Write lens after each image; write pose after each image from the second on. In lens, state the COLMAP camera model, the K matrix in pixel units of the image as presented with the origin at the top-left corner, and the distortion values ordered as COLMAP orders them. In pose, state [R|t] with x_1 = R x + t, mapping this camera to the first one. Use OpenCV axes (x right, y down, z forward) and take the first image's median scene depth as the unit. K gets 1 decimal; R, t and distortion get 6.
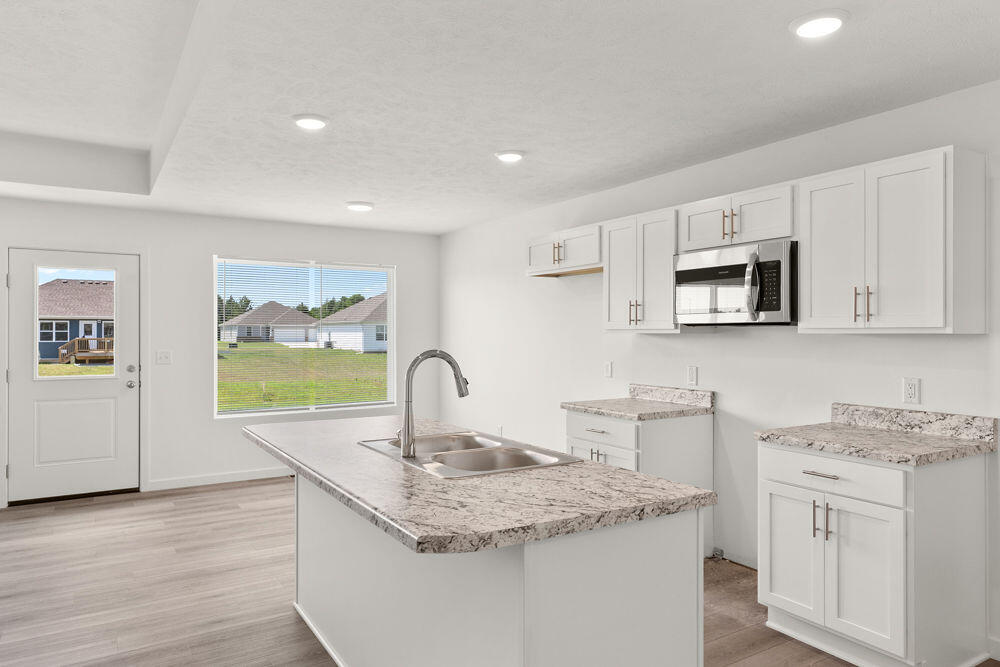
lens RADIAL K [[634.6, 0, 500.0], [0, 634.6, 333.5], [0, 0, 1]] dist [0.001871, 0.000507]
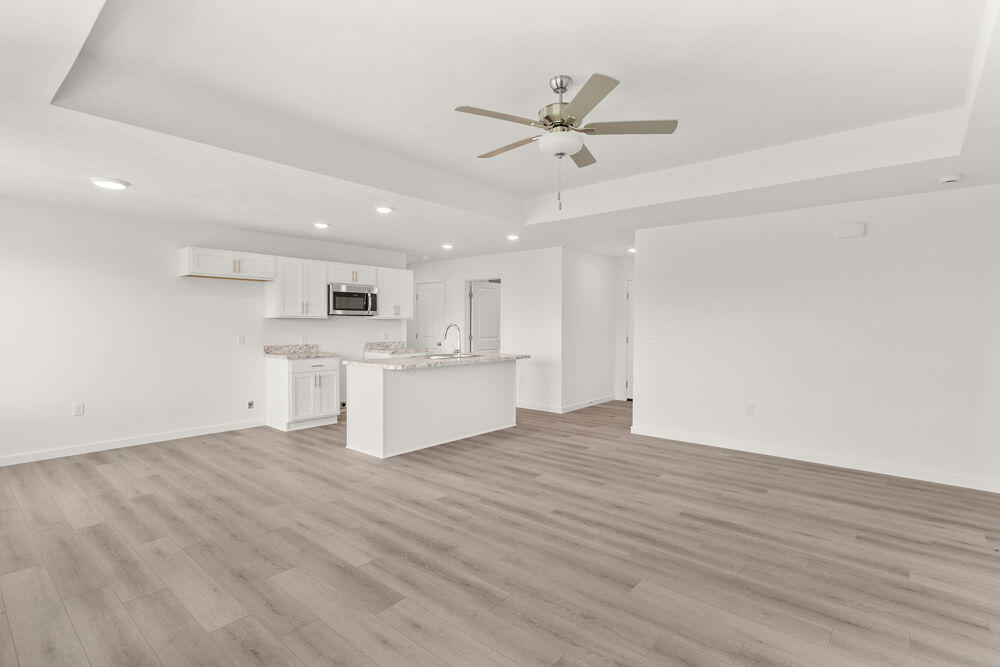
lens RADIAL K [[483.0, 0, 500.0], [0, 483.0, 333.5], [0, 0, 1]] dist [-0.001591, -0.000259]
pose [[-0.292900, -0.020100, 0.955932, -1.394856], [-0.007425, 0.999797, 0.018747, 0.016512], [-0.956114, -0.001607, -0.292990, 0.836276]]
